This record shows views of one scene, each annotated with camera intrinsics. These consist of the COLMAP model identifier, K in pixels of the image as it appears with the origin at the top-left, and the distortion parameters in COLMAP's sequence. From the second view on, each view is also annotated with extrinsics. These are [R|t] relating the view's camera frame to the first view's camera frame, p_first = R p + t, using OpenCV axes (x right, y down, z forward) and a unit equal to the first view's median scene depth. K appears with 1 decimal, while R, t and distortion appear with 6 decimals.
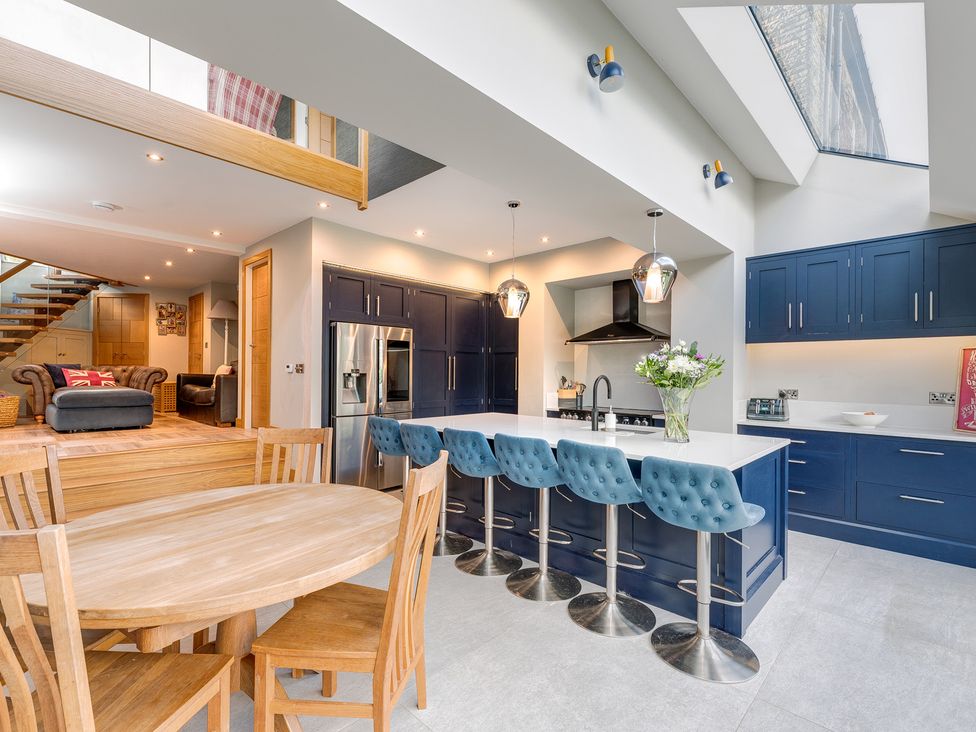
lens RADIAL K [[449.9, 0, 490.5], [0, 449.9, 368.6], [0, 0, 1]] dist [0.001715, -0.000084]
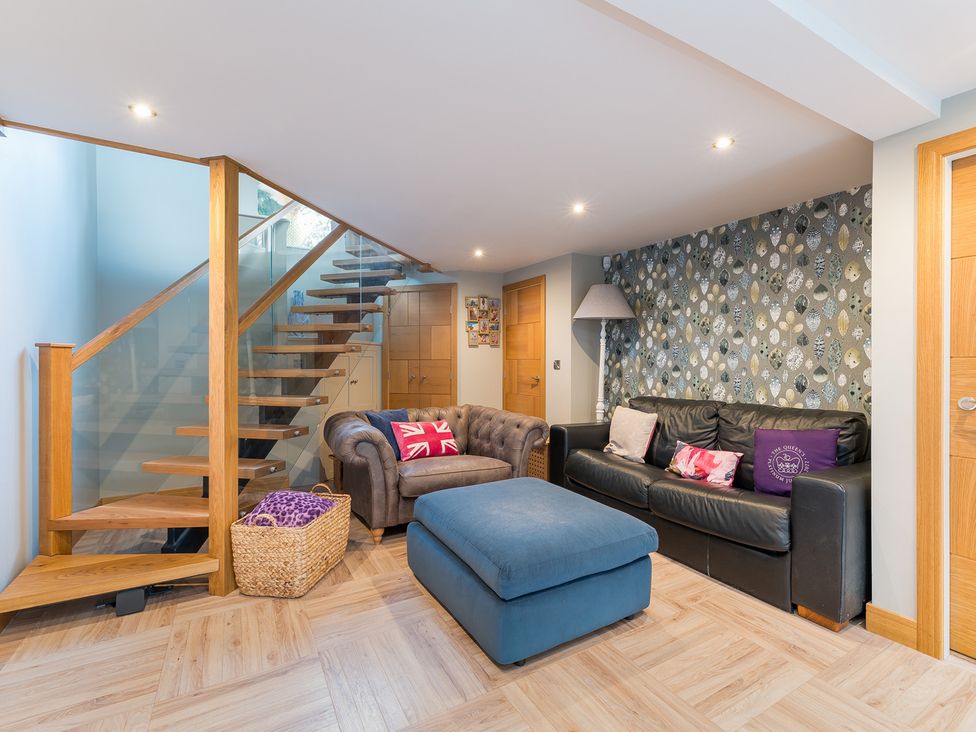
lens RADIAL K [[449.9, 0, 488.8], [0, 449.9, 366.4], [0, 0, 1]] dist [0.001715, -0.000084]
pose [[0.956881, -0.003677, -0.290457, -0.531371], [0.008470, 0.999848, 0.015247, -0.057962], [0.290357, -0.017050, 0.956766, 0.405390]]
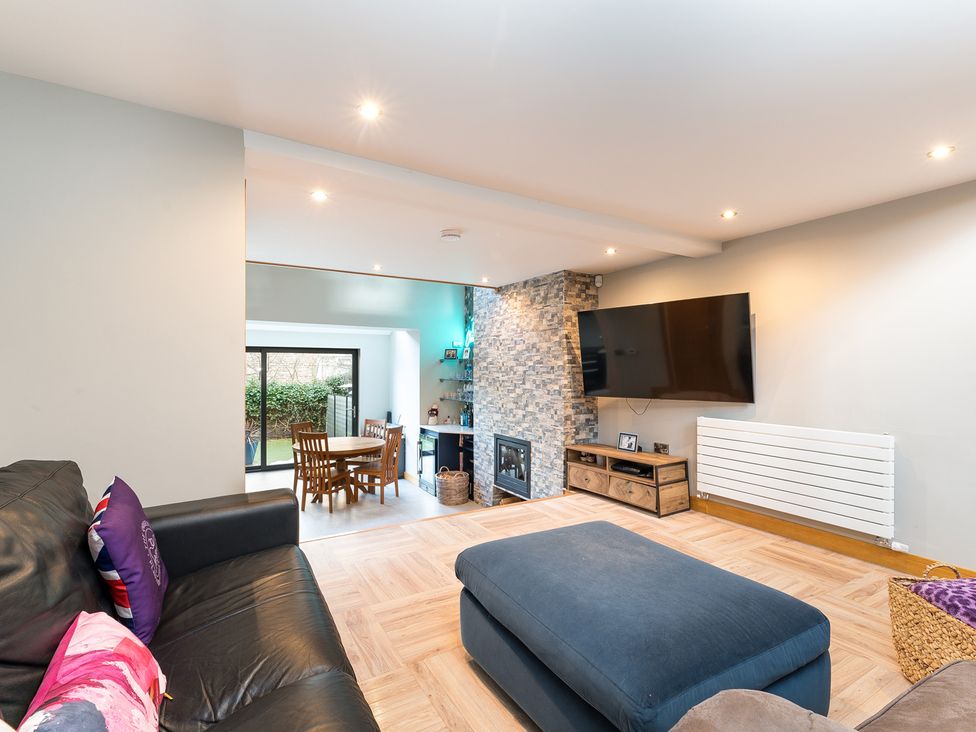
lens RADIAL K [[476.3, 0, 488.5], [0, 476.3, 367.1], [0, 0, 1]] dist [-0.001563, 0.000002]
pose [[-0.960882, -0.005704, 0.276900, -0.598336], [-0.009482, 0.999879, -0.012305, -0.051769], [-0.276797, -0.014449, -0.960820, 0.916682]]
